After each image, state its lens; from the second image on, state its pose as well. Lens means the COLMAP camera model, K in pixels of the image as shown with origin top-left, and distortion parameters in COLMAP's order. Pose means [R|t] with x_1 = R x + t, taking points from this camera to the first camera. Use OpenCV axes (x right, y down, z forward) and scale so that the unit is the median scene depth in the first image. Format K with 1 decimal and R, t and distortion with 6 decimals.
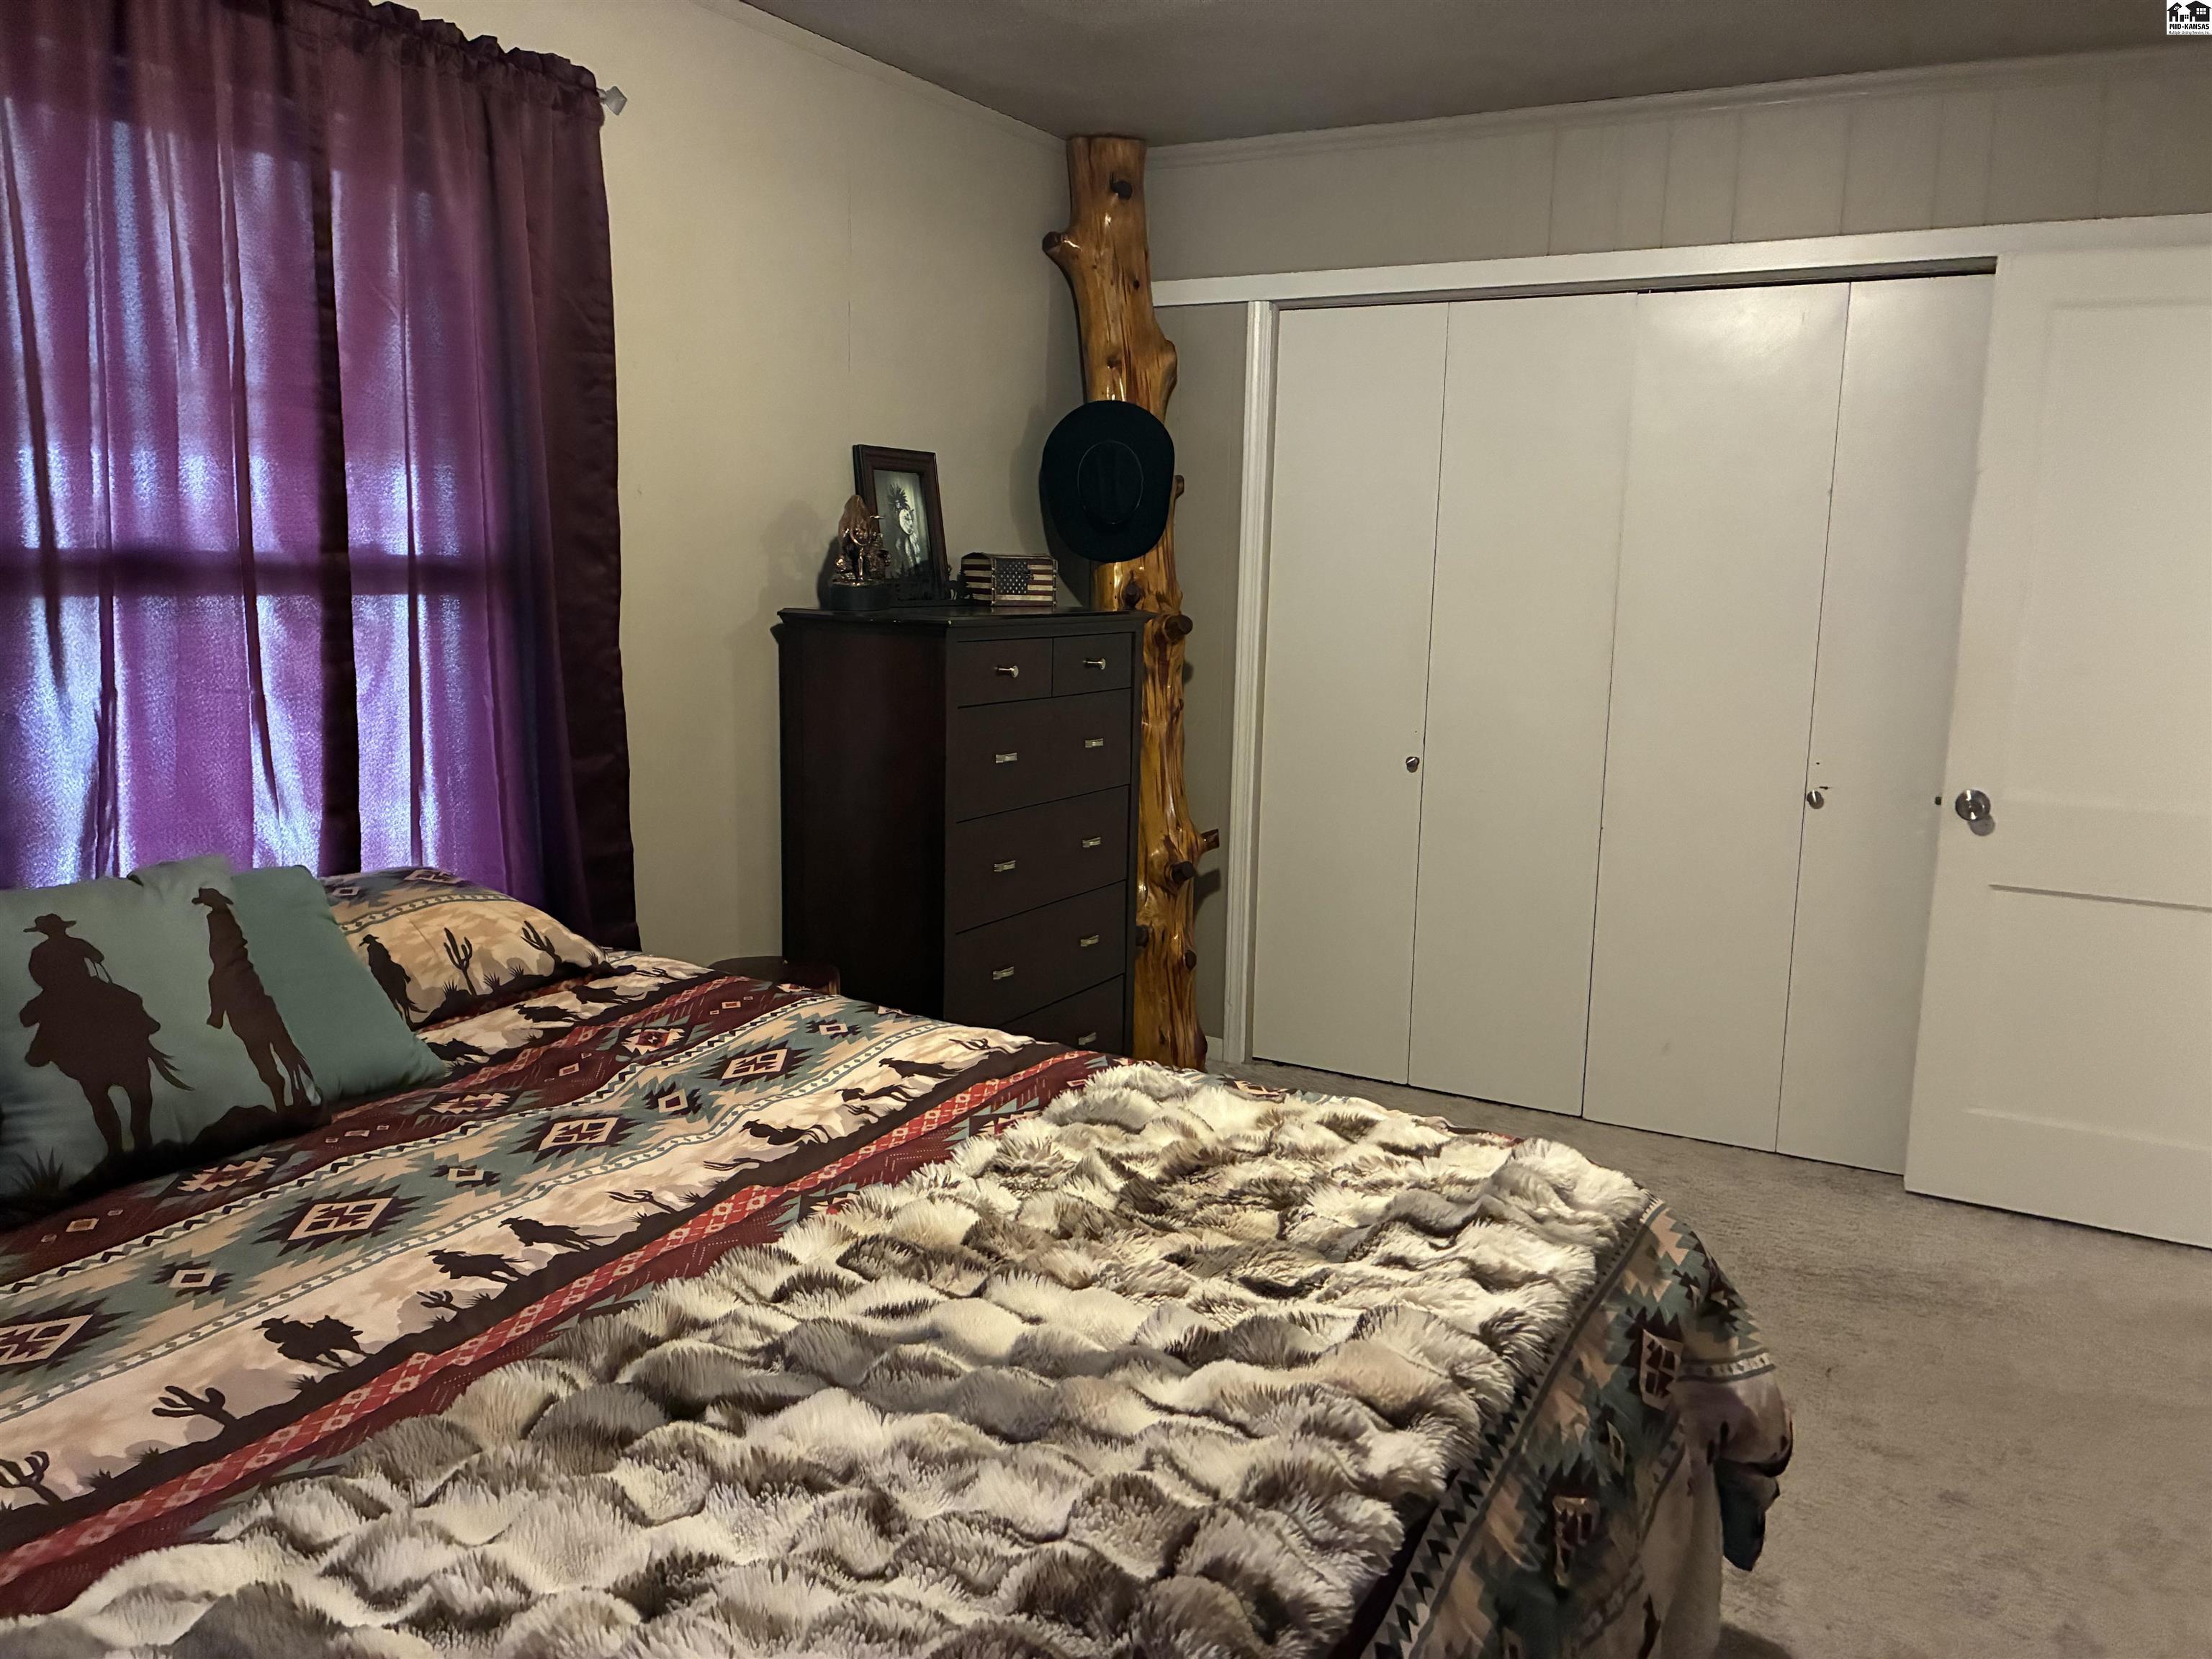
lens RADIAL K [[1699.1, 0, 1106.0], [0, 1699.1, 829.5], [0, 0, 1]] dist [-0.004843, -0.003941]
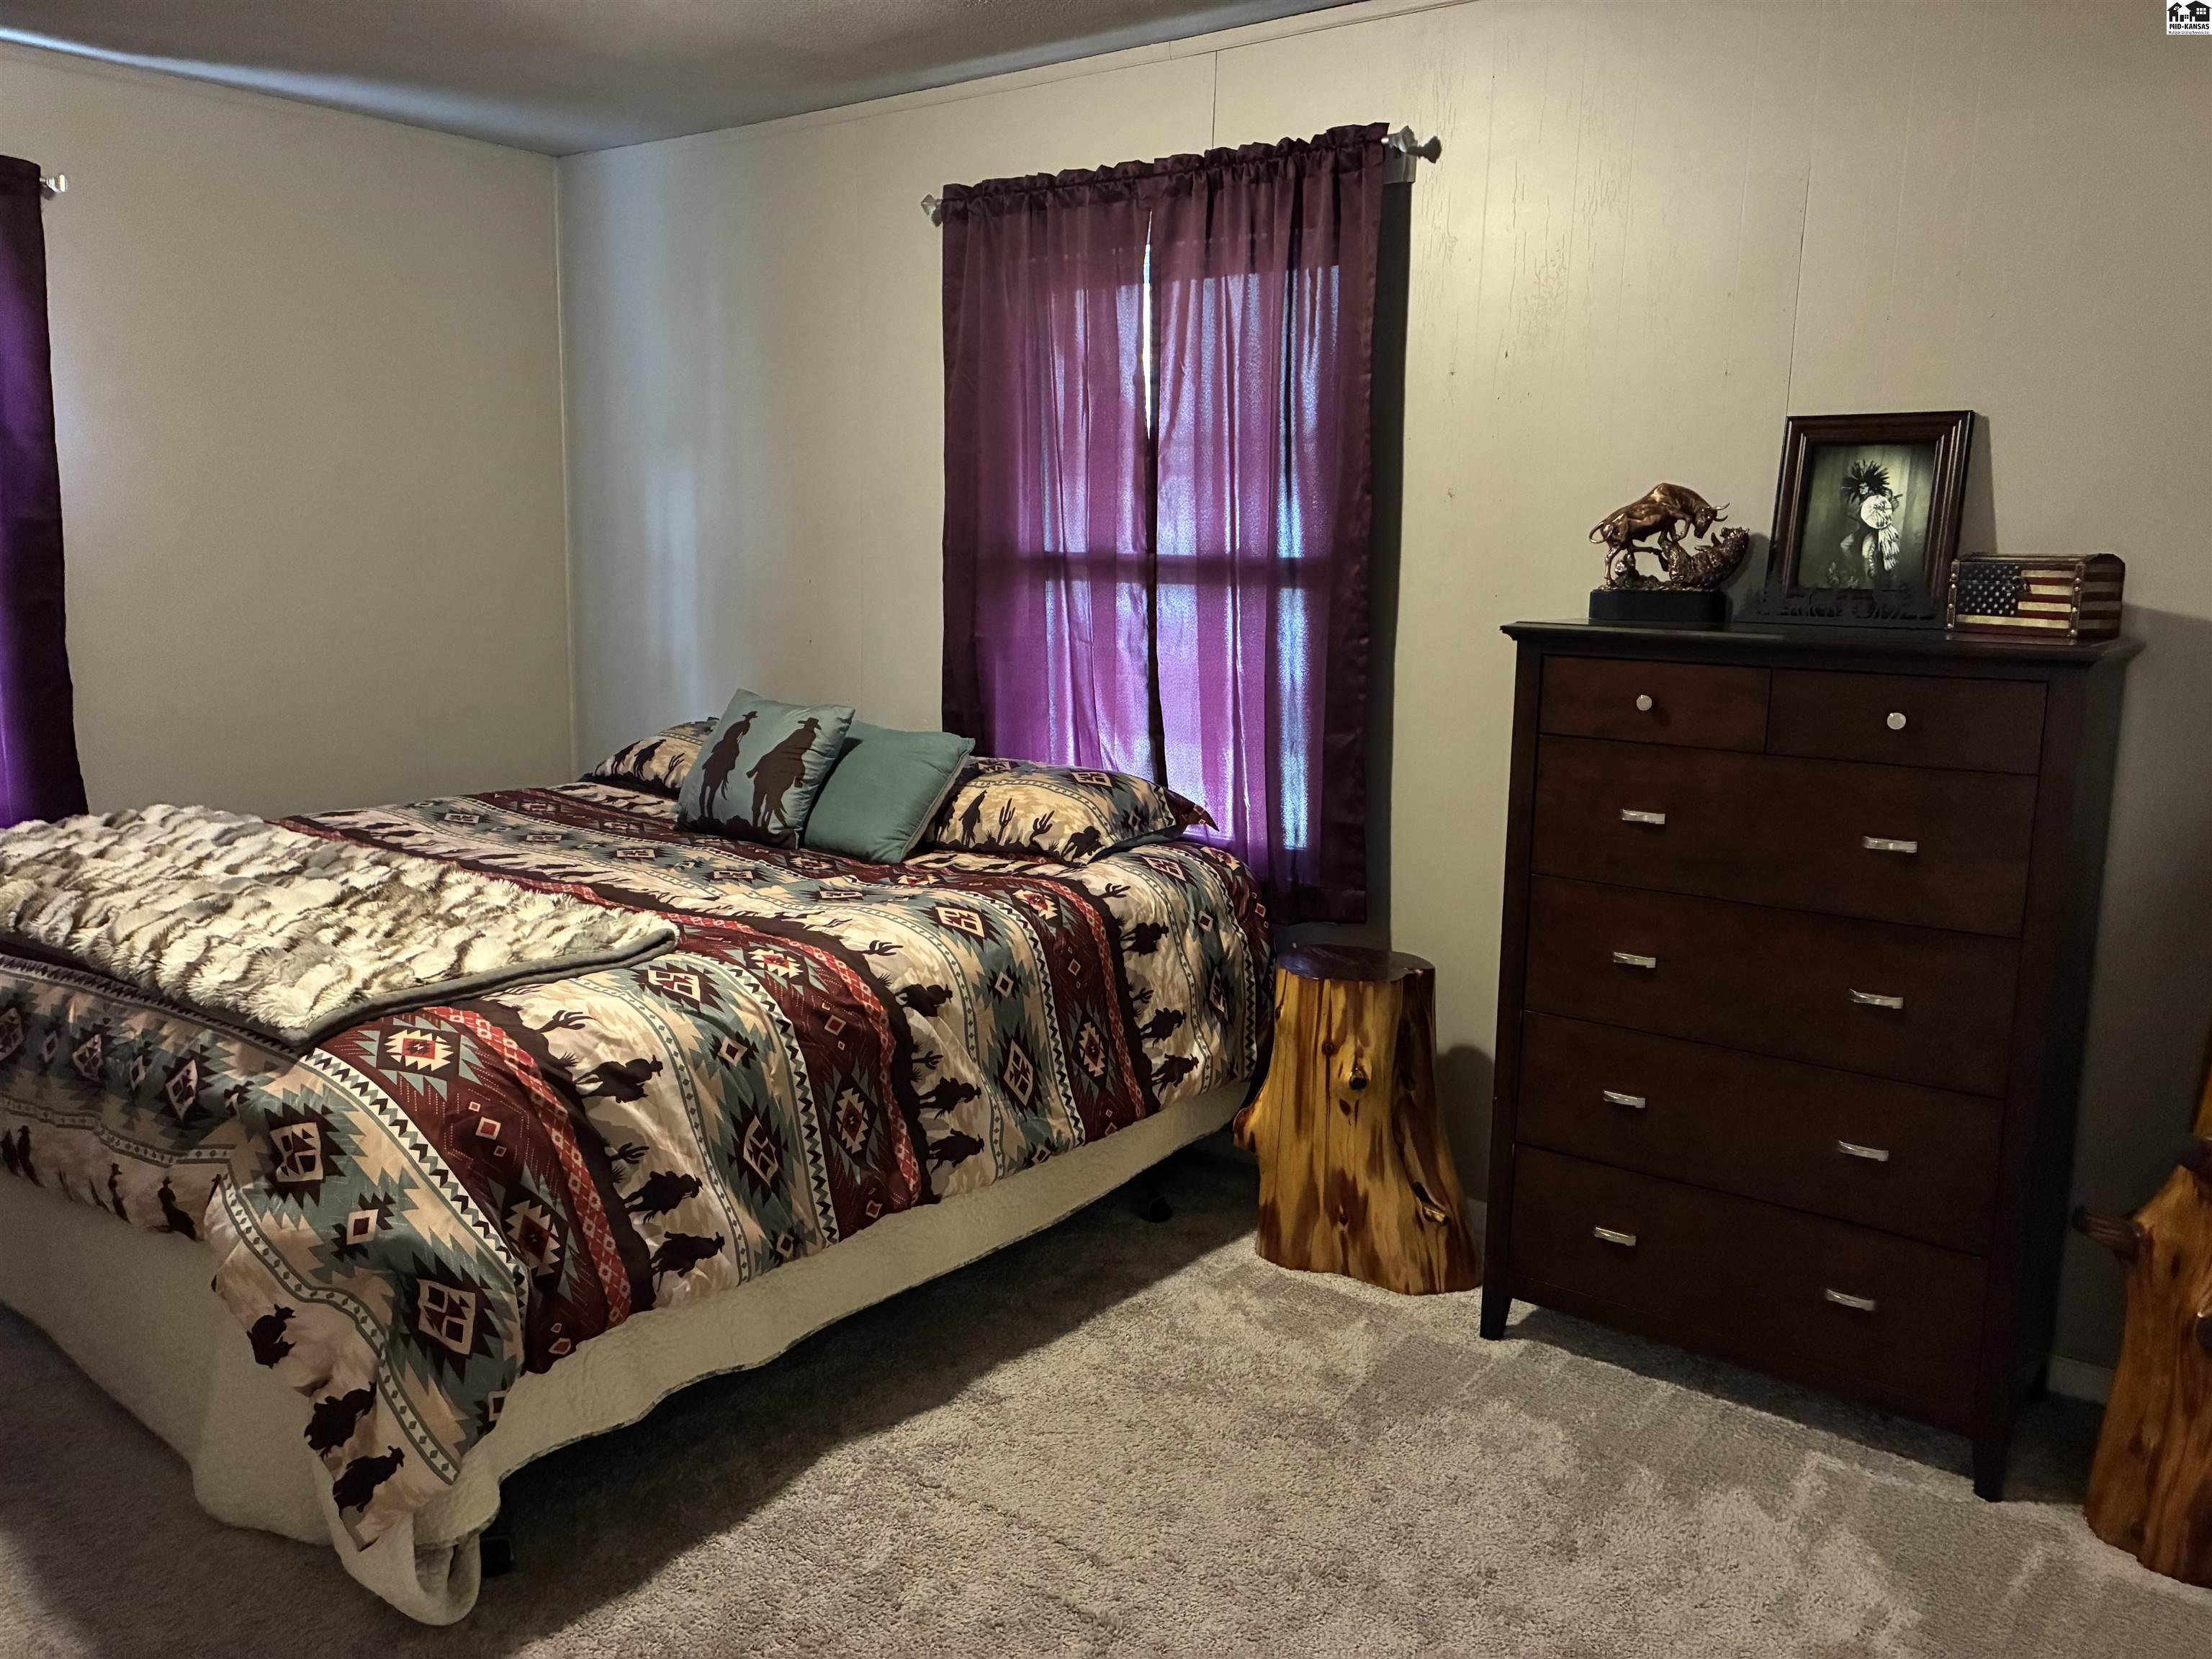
lens RADIAL K [[1648.9, 0, 1106.0], [0, 1648.9, 829.5], [0, 0, 1]] dist [0.024960, -0.000447]
pose [[-0.136594, 0.134457, -0.981460, 0.727101], [-0.182635, 0.970345, 0.158353, -0.113640], [0.973646, 0.200879, -0.107987, 0.878233]]
